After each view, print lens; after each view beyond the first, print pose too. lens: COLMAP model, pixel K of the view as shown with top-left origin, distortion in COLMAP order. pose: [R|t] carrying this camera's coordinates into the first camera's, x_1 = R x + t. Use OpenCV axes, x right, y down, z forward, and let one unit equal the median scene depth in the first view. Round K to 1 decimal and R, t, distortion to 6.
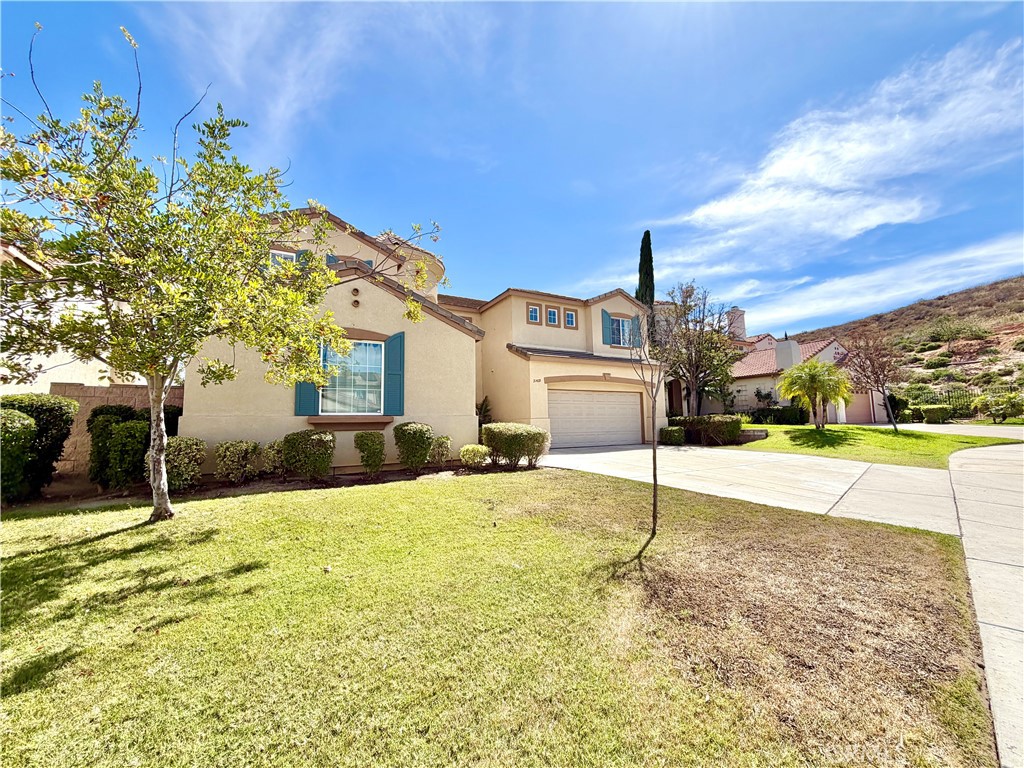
lens RADIAL K [[409.5, 0, 512.7], [0, 409.5, 386.3], [0, 0, 1]] dist [-0.001682, -0.000090]
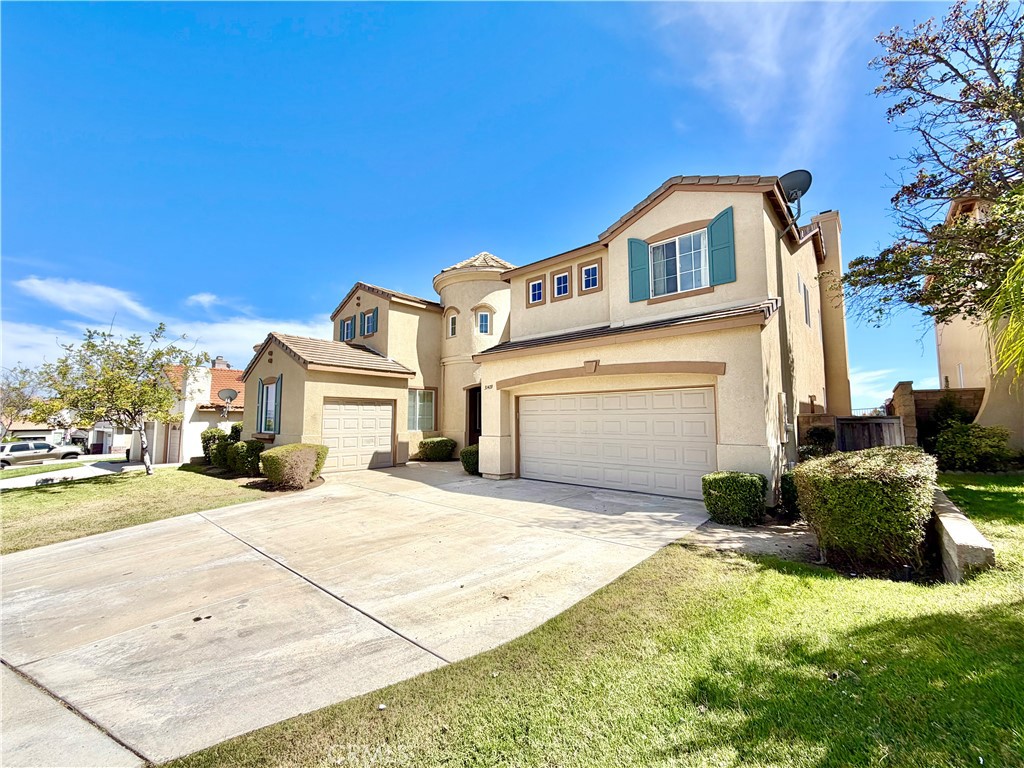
lens RADIAL K [[409.5, 0, 512.7], [0, 409.5, 386.3], [0, 0, 1]] dist [-0.001682, -0.000090]
pose [[0.329623, -0.061066, -0.942136, 0.696863], [0.086744, 0.995644, -0.034185, 0.012906], [0.940119, -0.070456, 0.333484, 0.682571]]
